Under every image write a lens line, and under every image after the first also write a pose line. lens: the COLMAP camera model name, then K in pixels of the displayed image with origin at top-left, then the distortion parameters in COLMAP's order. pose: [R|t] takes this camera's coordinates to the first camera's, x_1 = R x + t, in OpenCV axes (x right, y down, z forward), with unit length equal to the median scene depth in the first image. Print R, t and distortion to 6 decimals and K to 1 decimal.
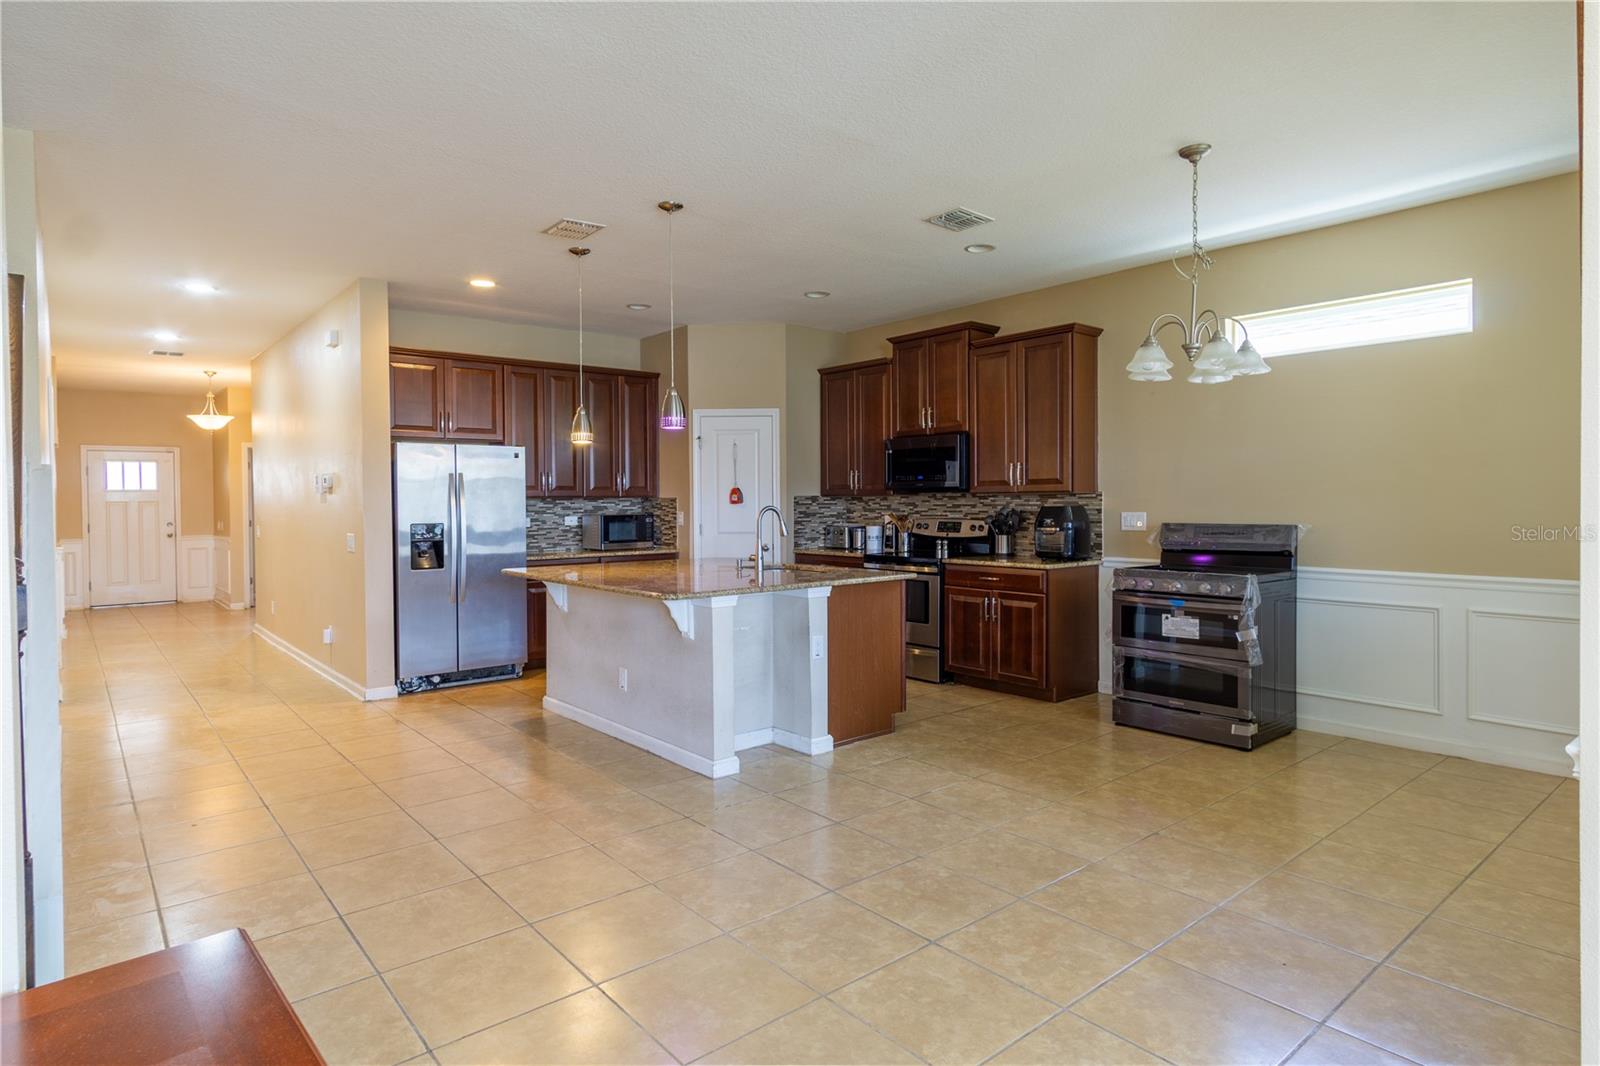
lens RADIAL K [[851.7, 0, 799.0], [0, 851.7, 524.1], [0, 0, 1]] dist [0.000433, 0.000783]
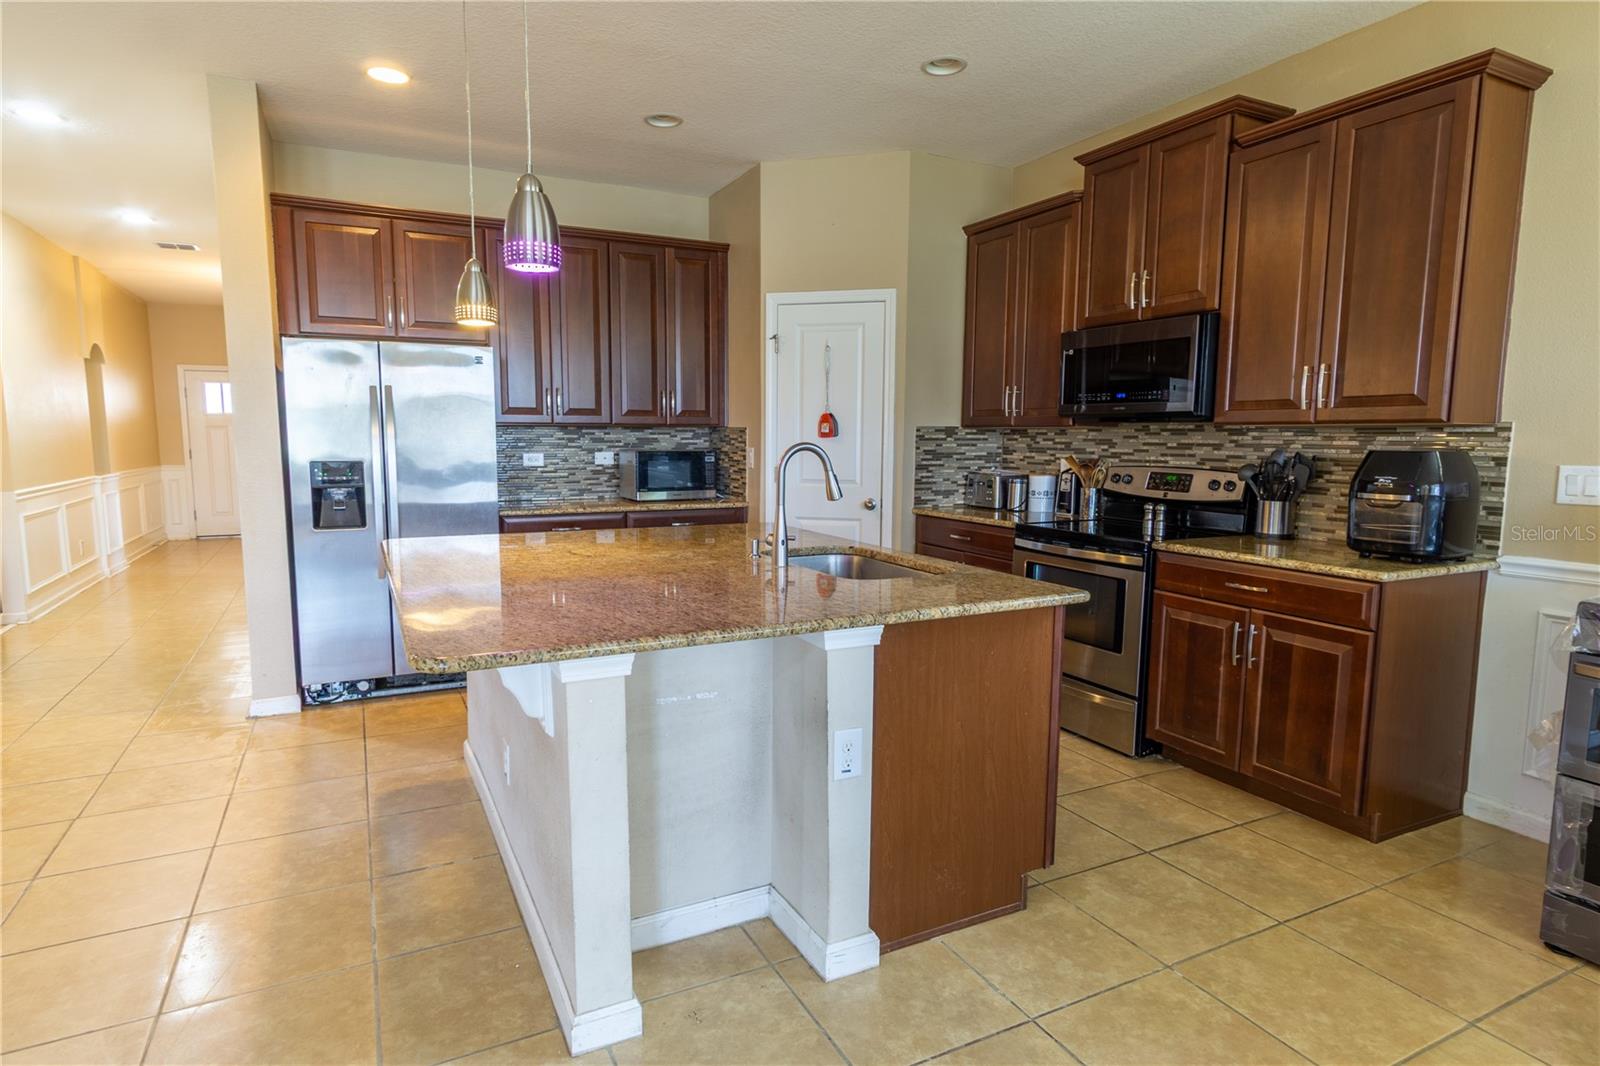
lens RADIAL K [[851.7, 0, 796.3], [0, 851.7, 535.2], [0, 0, 1]] dist [0.000433, 0.000783]
pose [[0.971939, 0.039728, -0.231854, 0.068359], [-0.018329, 0.995429, 0.093732, -0.011123], [0.234518, -0.086852, 0.968224, 0.394184]]
